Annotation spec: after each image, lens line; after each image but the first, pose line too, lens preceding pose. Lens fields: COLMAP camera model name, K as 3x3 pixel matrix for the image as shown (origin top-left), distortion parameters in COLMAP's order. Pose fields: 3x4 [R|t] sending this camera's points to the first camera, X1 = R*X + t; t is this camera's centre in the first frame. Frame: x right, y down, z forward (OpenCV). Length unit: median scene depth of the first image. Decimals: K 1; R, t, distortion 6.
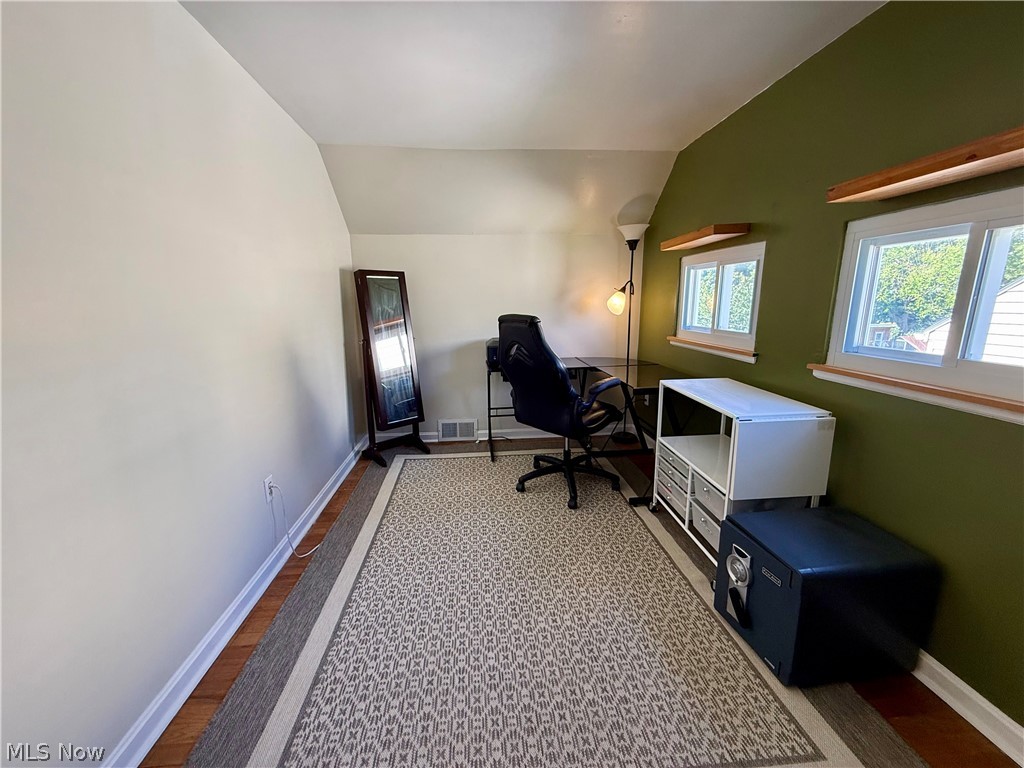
lens RADIAL K [[408.1, 0, 509.4], [0, 408.1, 382.4], [0, 0, 1]] dist [-0.000813, 0.000112]
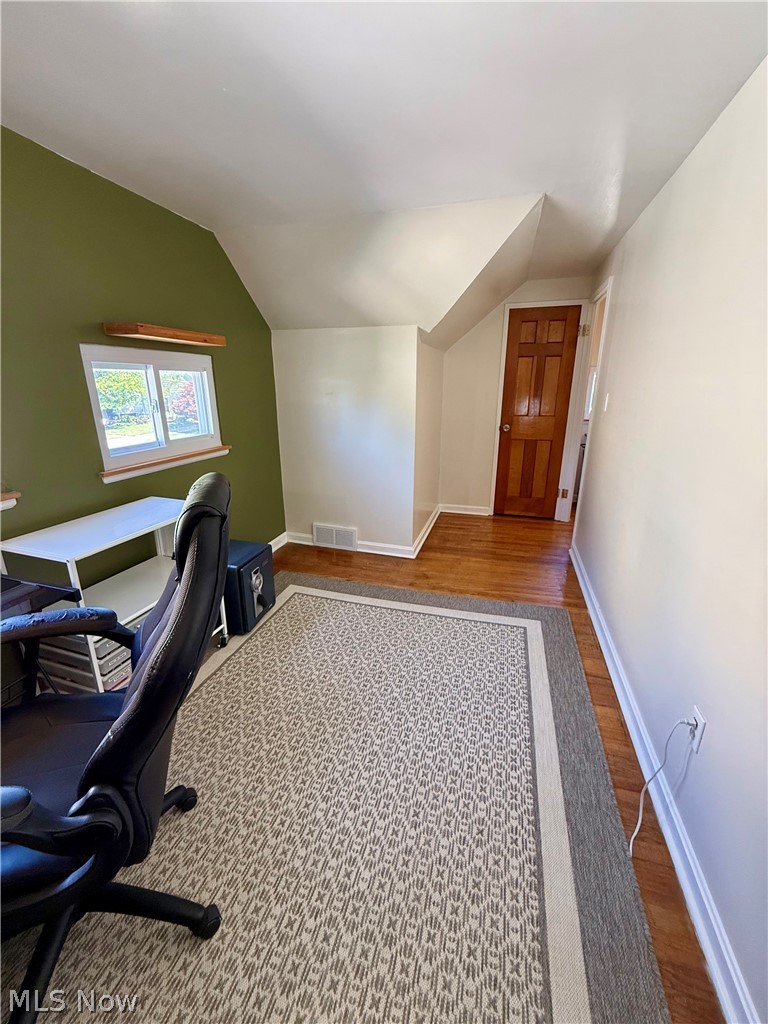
lens RADIAL K [[408.1, 0, 385.1], [0, 408.1, 509.1], [0, 0, 1]] dist [-0.000813, 0.000112]
pose [[-0.930842, -0.099773, 0.351537, -0.361272], [0.081604, 0.880953, 0.466114, -0.413280], [-0.356193, 0.462566, -0.811886, 1.684942]]
